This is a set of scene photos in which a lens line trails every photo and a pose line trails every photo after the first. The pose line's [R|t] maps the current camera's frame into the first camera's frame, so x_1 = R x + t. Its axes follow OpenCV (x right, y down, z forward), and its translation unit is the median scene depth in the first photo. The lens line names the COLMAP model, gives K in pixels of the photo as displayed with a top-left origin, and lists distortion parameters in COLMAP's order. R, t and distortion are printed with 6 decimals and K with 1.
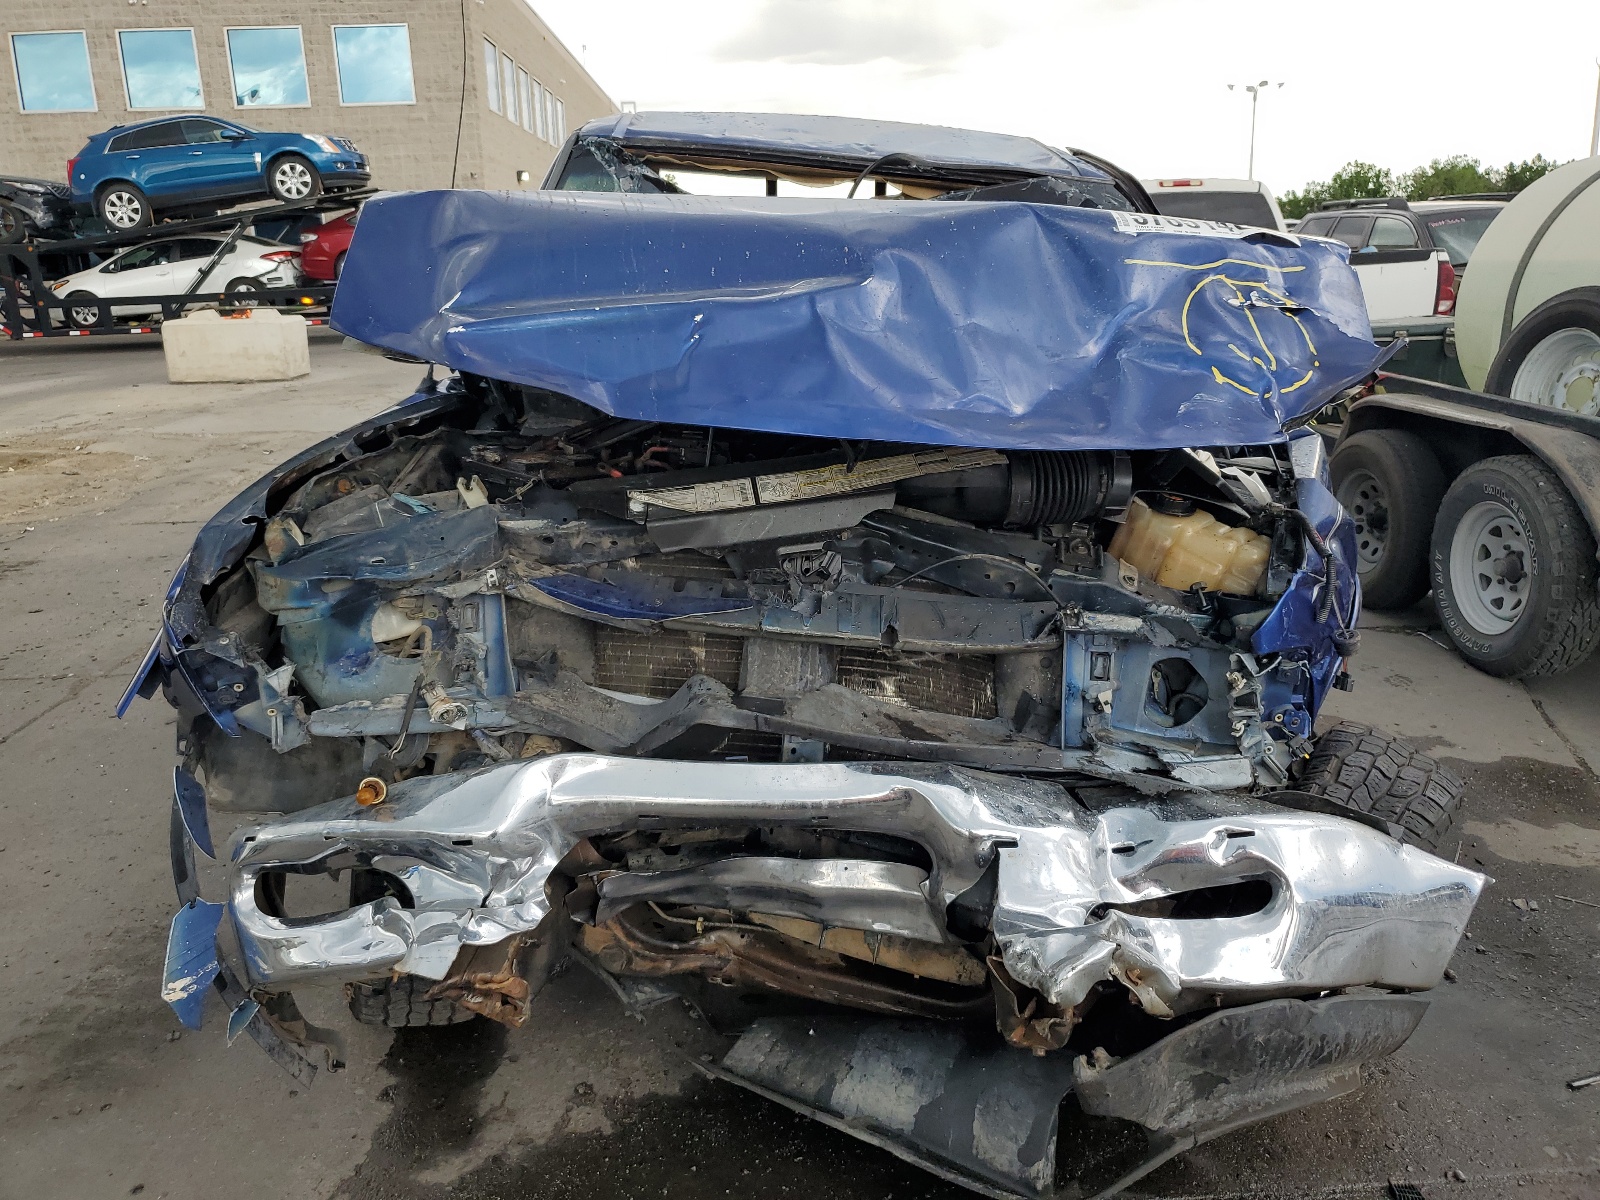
lens RADIAL K [[1204.1, 0, 822.4], [0, 1204.1, 601.0], [0, 0, 1]] dist [0.014592, 0.005014]
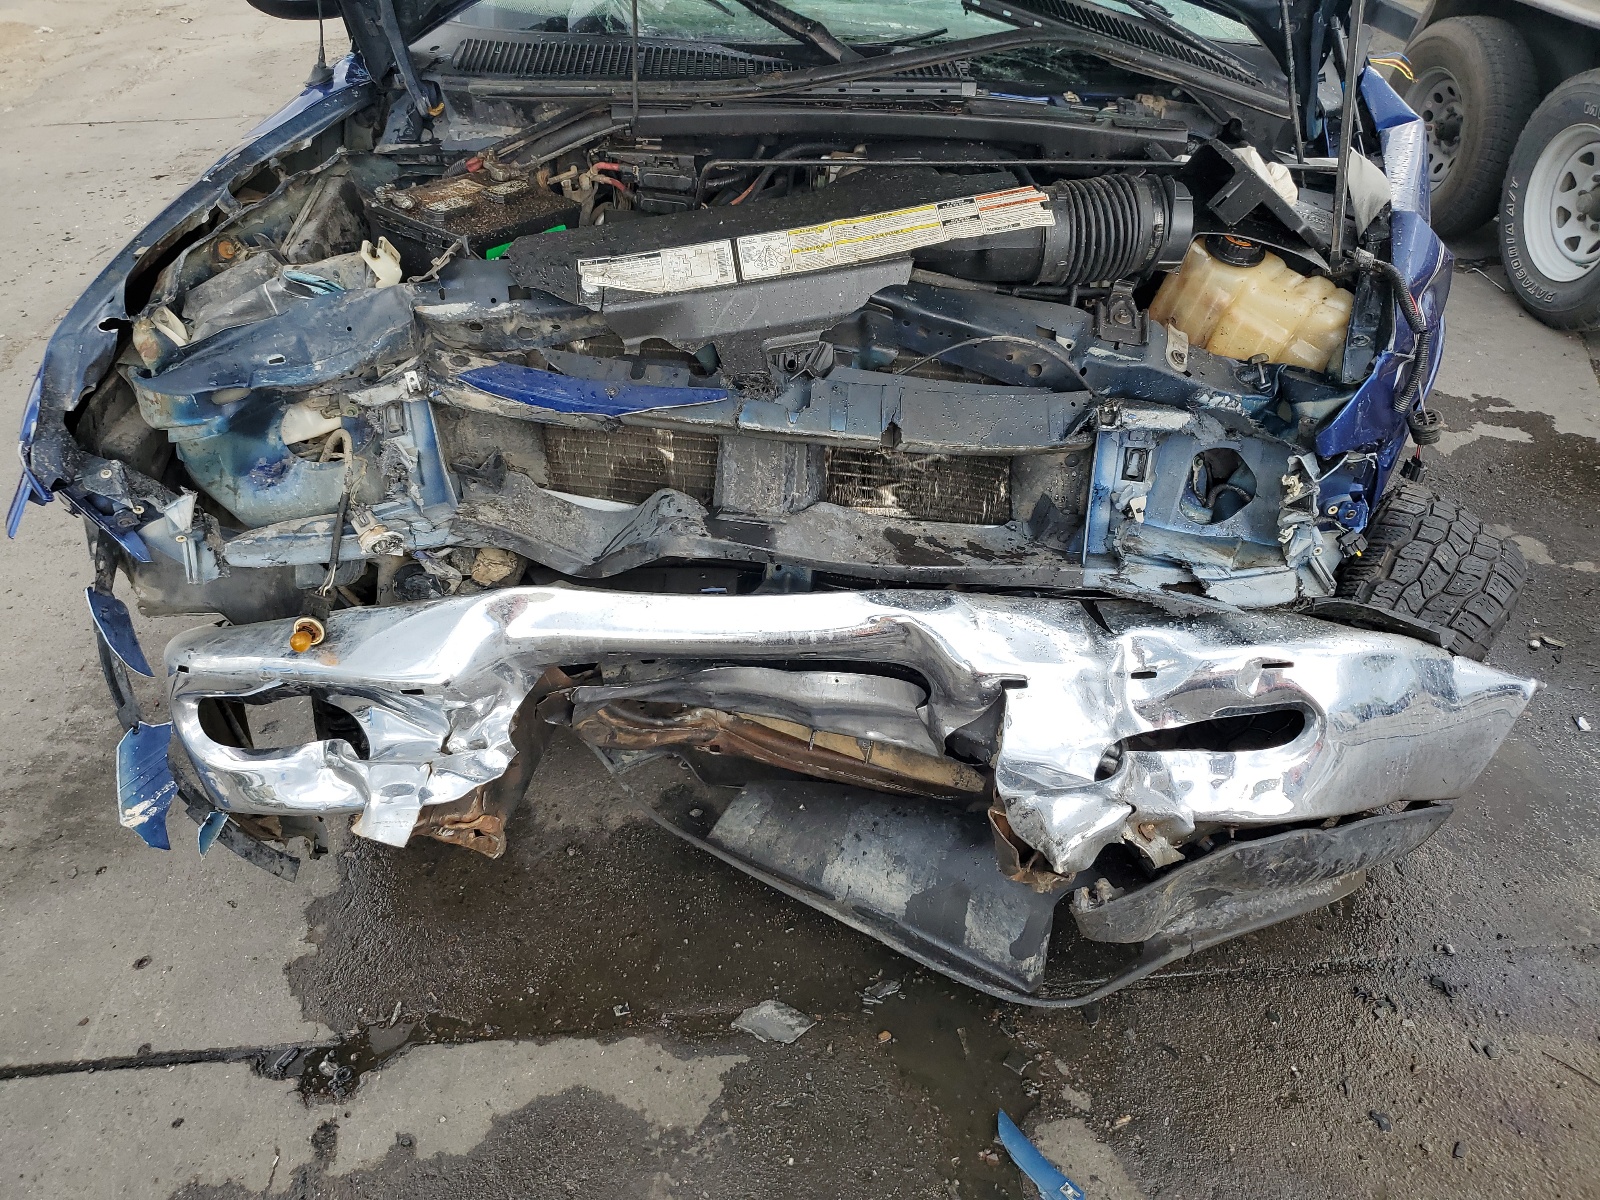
lens RADIAL K [[1219.3, 0, 800.0], [0, 1219.3, 600.0], [0, 0, 1]] dist [-0.005926, 0.032795]
pose [[0.999901, -0.003323, -0.013672, 0.003916], [0.007697, 0.942599, 0.333837, -0.148797], [0.011777, -0.333909, 0.942532, 0.149350]]
